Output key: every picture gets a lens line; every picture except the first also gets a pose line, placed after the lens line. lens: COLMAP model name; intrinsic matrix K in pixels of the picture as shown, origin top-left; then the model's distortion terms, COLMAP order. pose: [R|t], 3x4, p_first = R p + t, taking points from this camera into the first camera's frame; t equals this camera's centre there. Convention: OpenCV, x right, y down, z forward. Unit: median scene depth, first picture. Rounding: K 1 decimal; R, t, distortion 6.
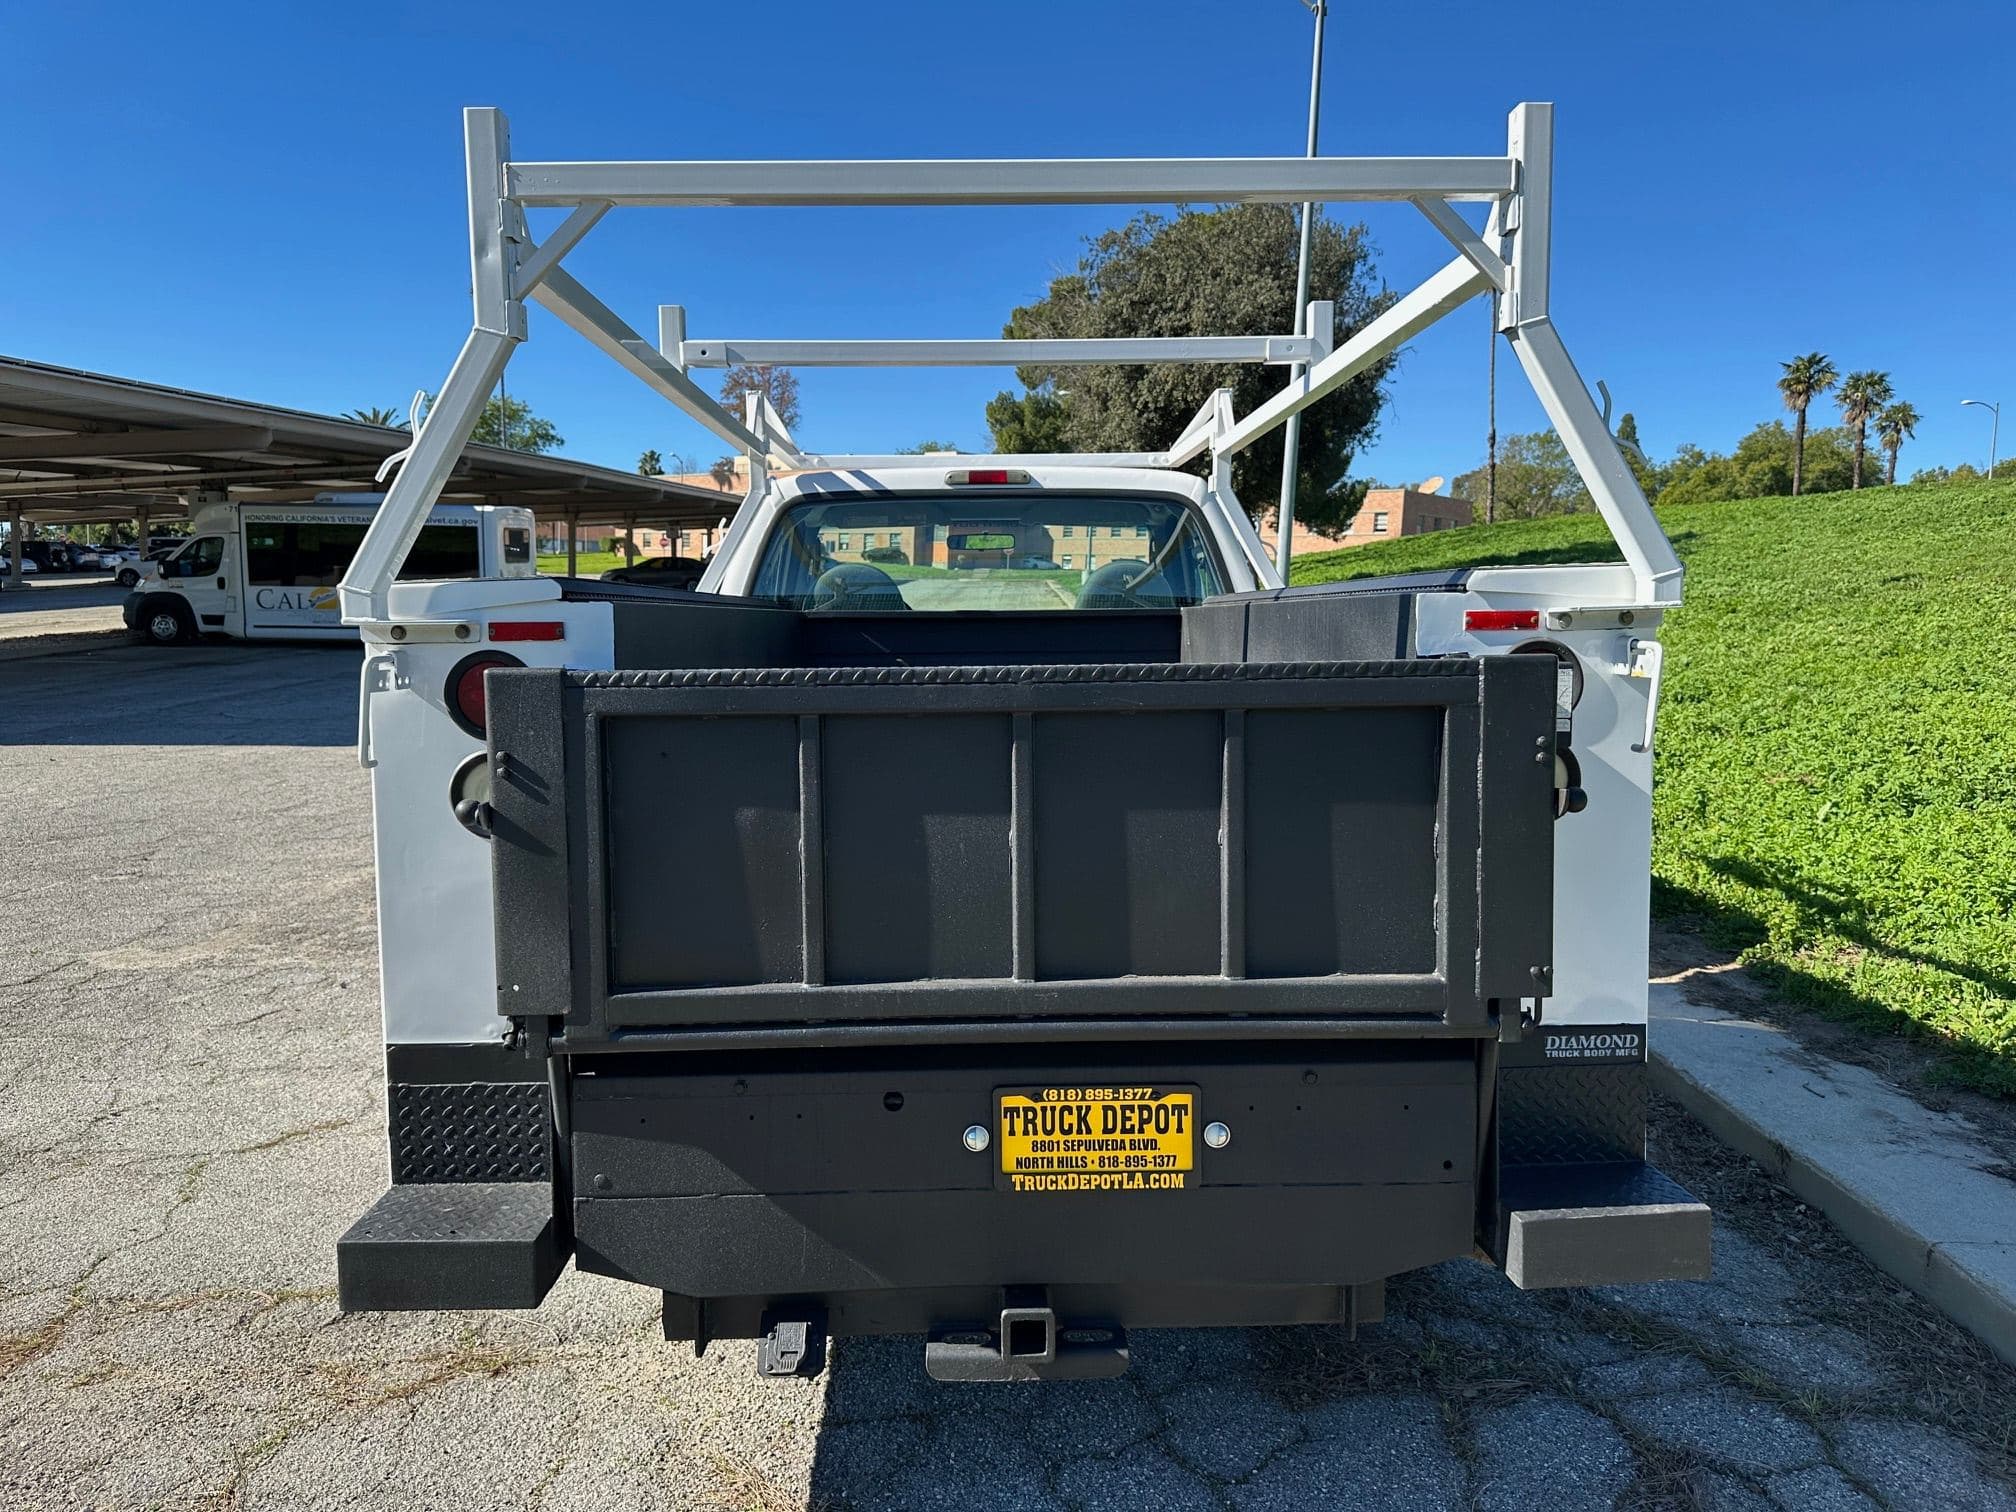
lens RADIAL K [[1398.9, 0, 959.6], [0, 1398.9, 750.8], [0, 0, 1]] dist [0.068367, -0.054859]
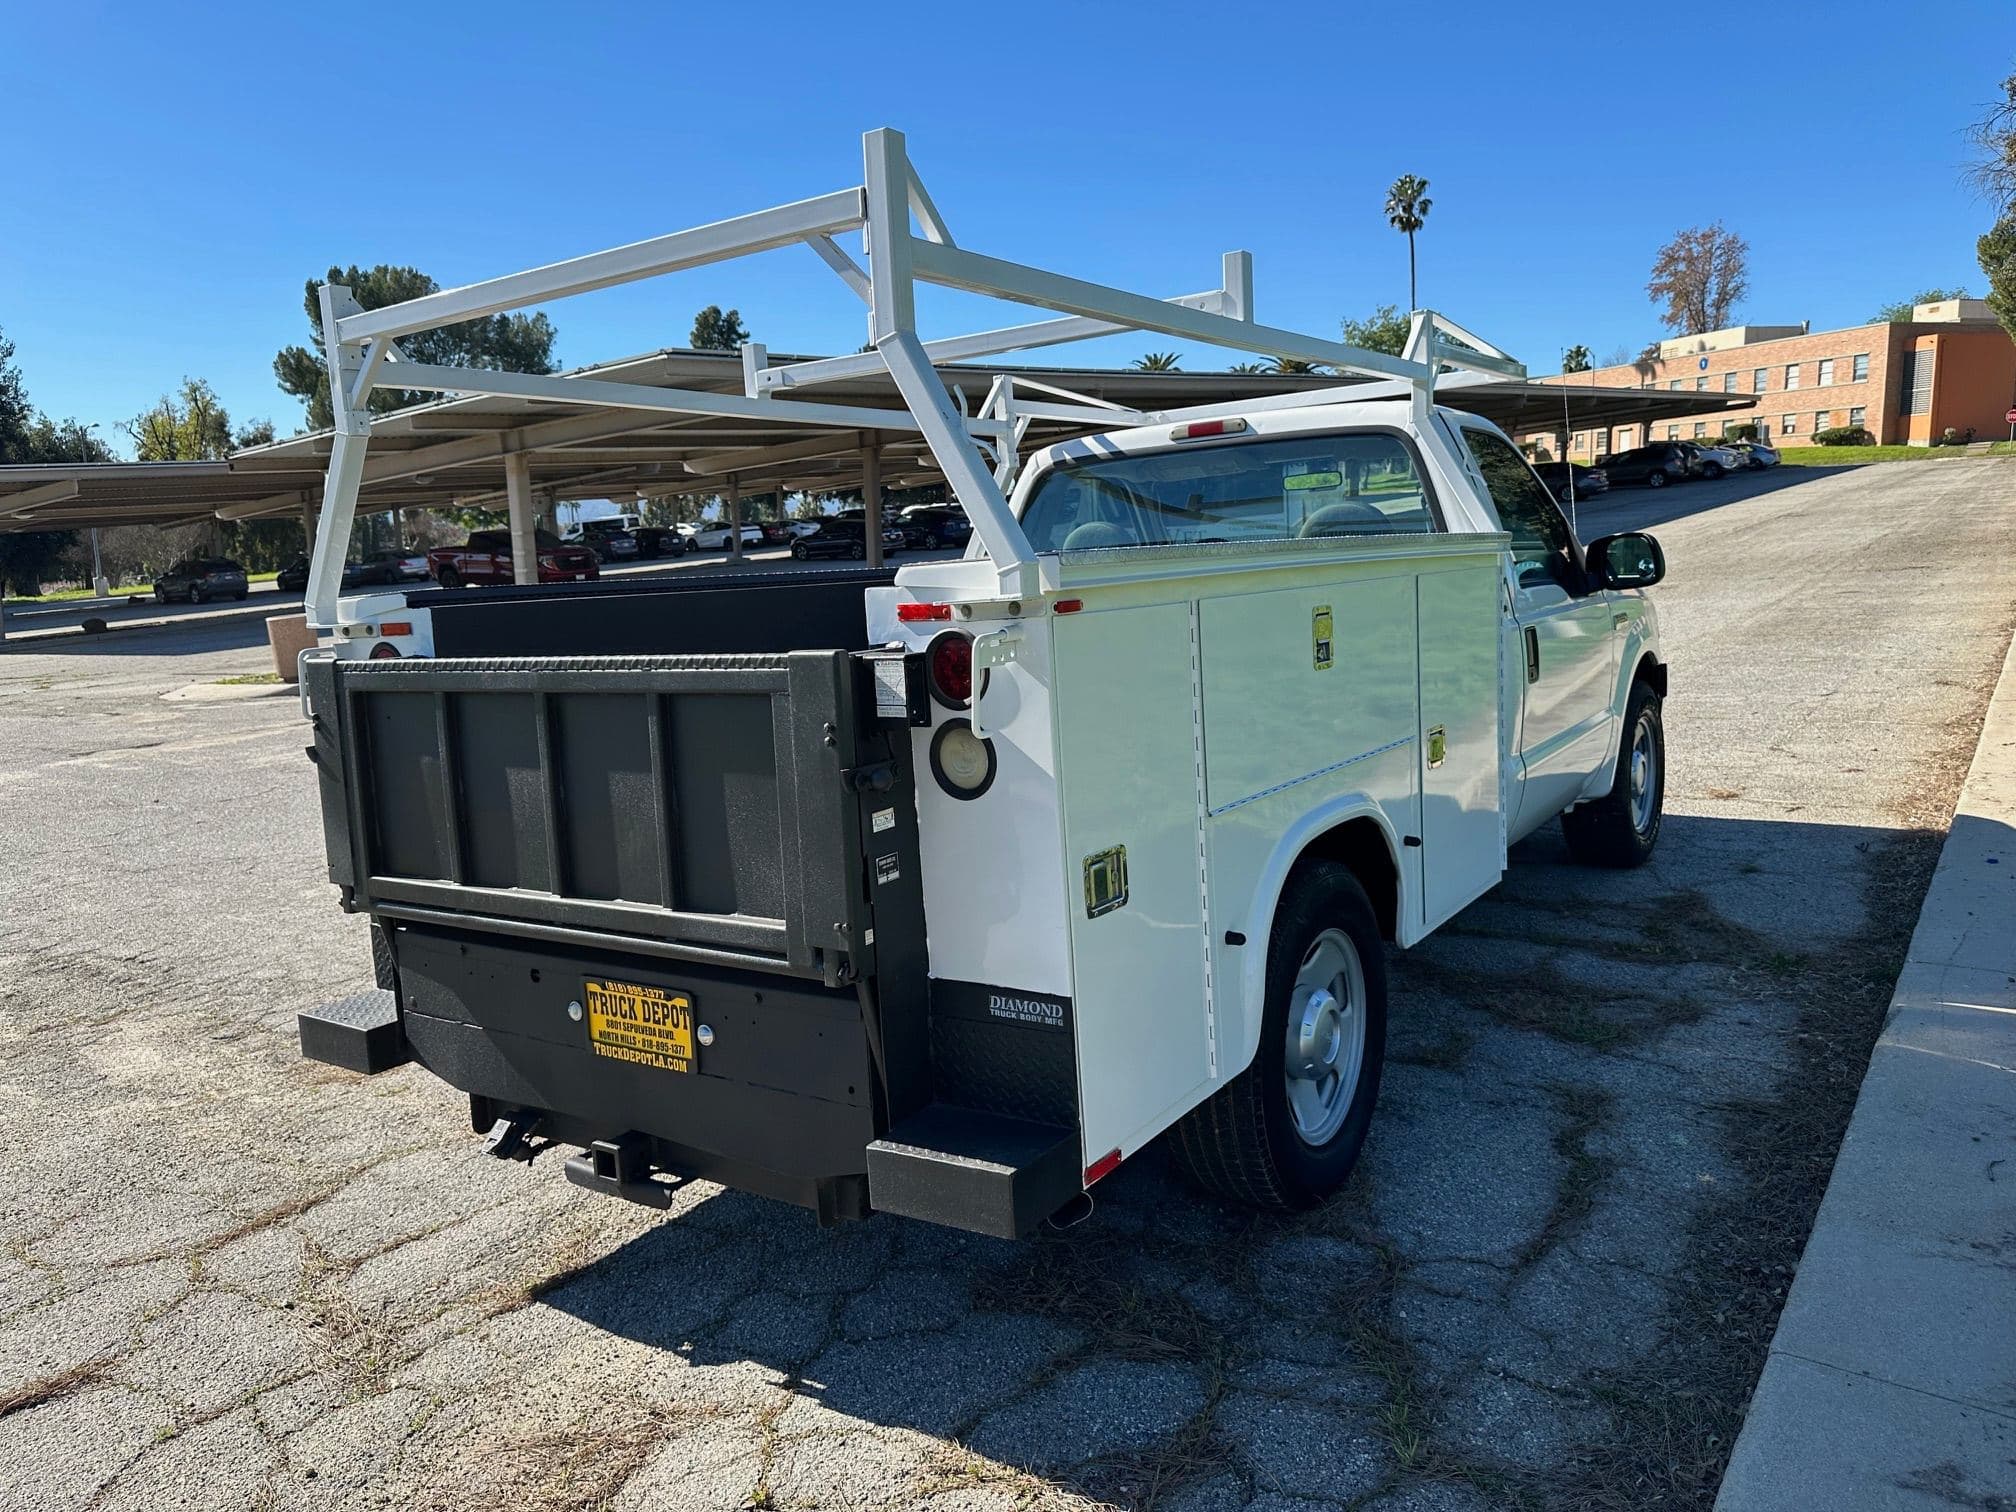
lens RADIAL K [[1393.7, 0, 972.4], [0, 1393.7, 750.8], [0, 0, 1]] dist [0.072947, -0.062124]
pose [[0.819236, 0.039323, -0.572106, 0.543731], [-0.005798, 0.998163, 0.060305, -0.026487], [0.573427, -0.046087, 0.817959, 0.071247]]
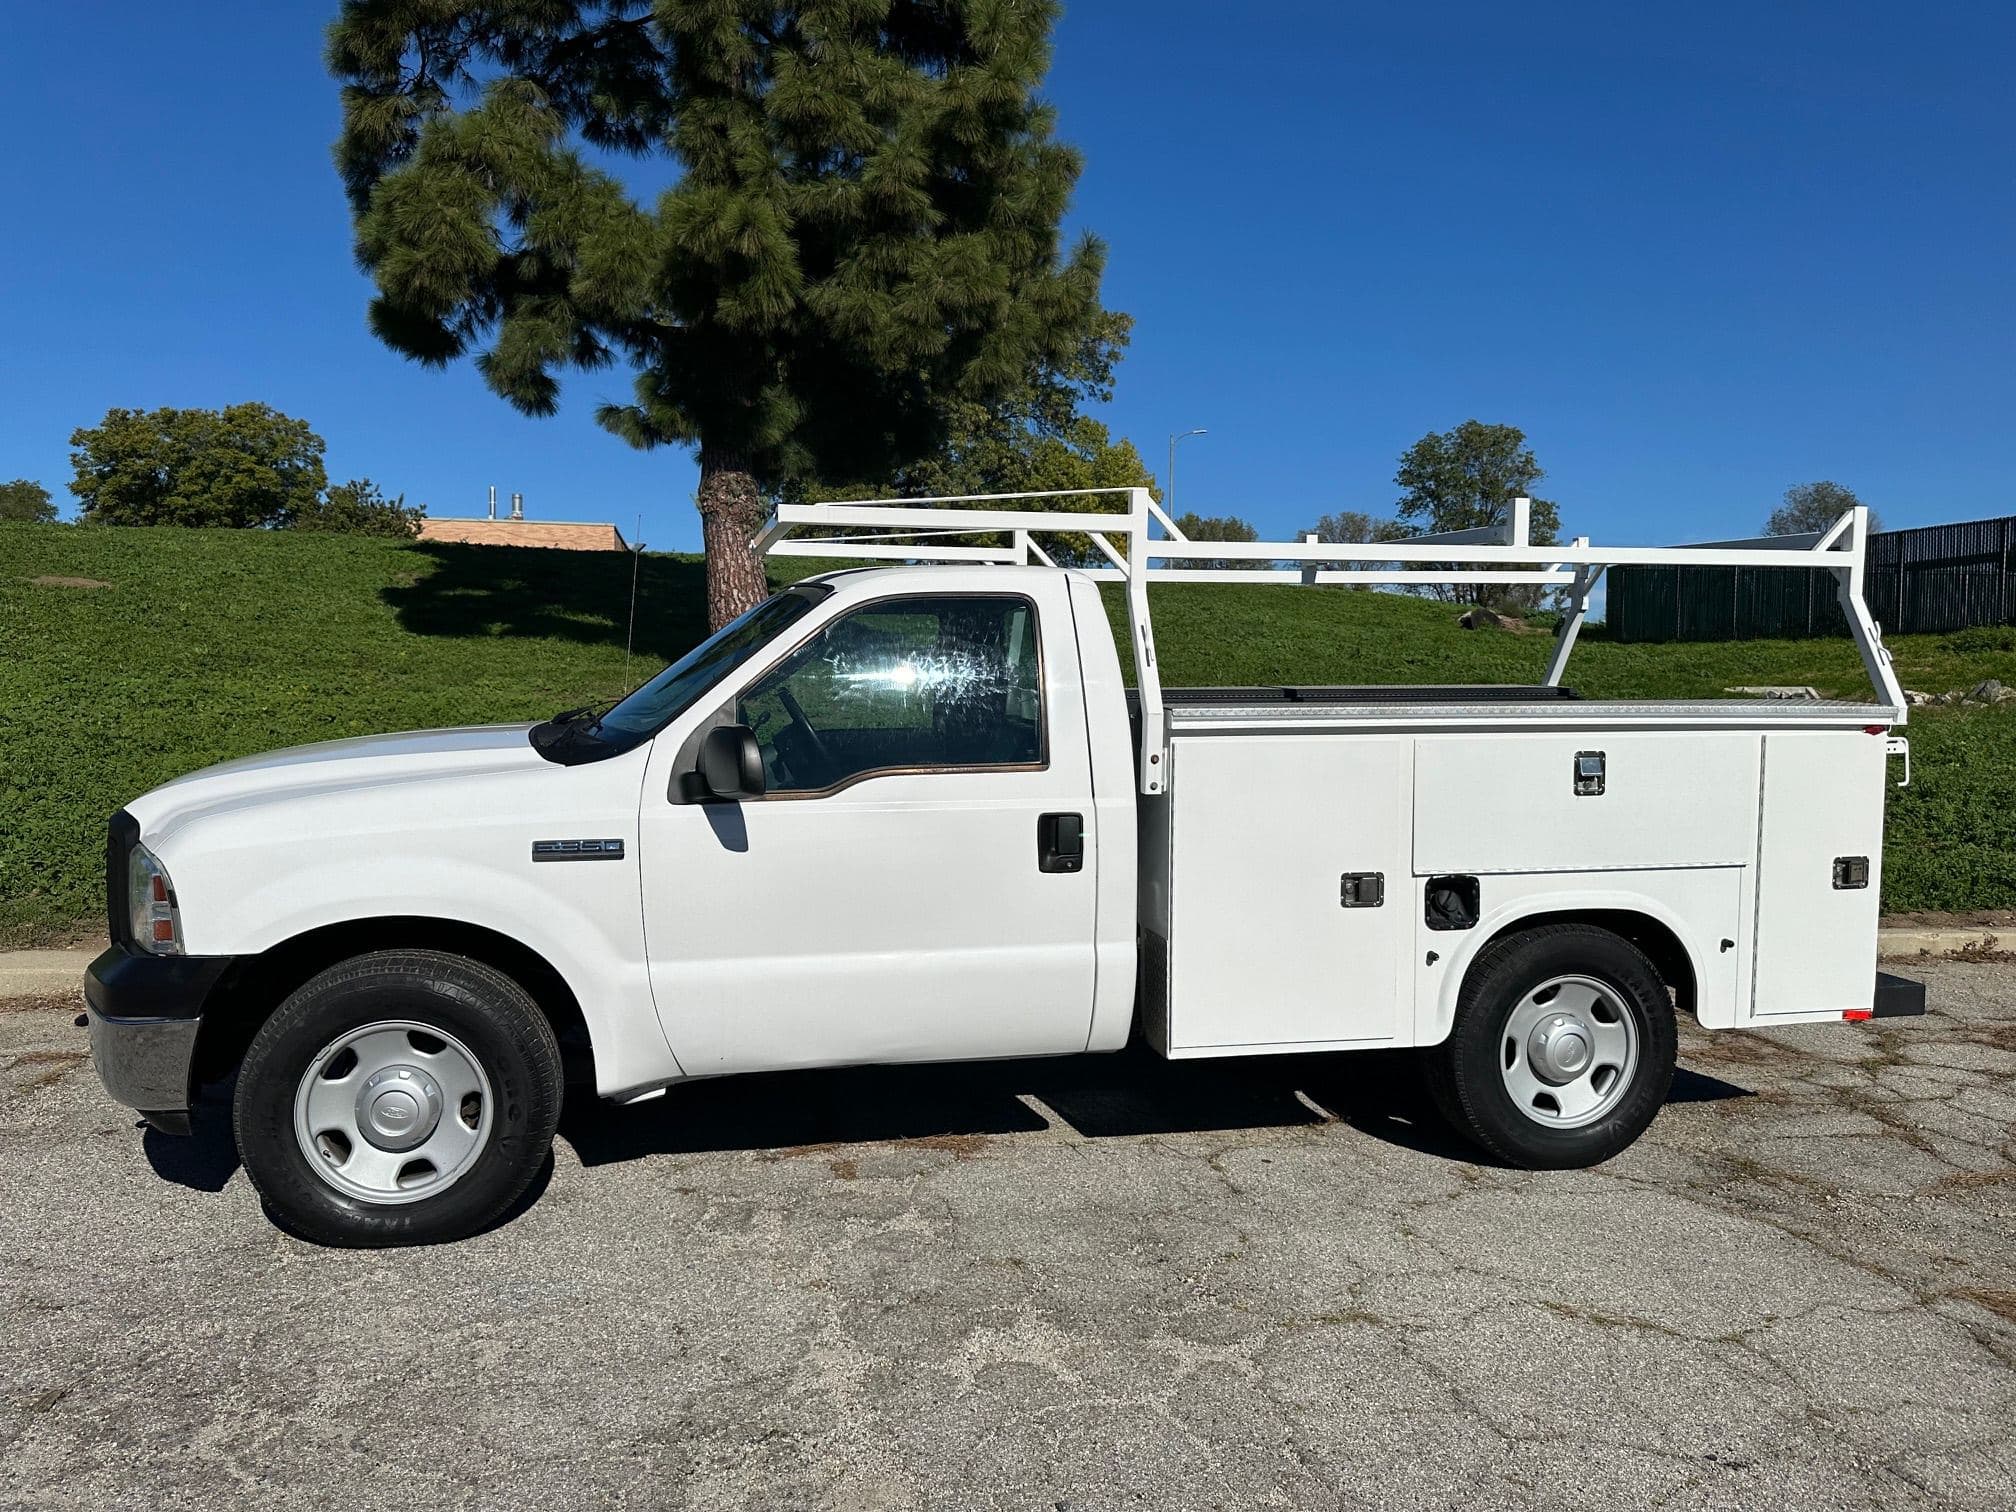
lens RADIAL K [[1427.9, 0, 984.3], [0, 1427.9, 753.3], [0, 0, 1]] dist [0.094549, -0.149726]
pose [[-0.216047, -0.061619, 0.974437, -1.202729], [0.089098, 0.992598, 0.082522, -0.186662], [-0.972309, 0.104649, -0.208958, 1.489763]]
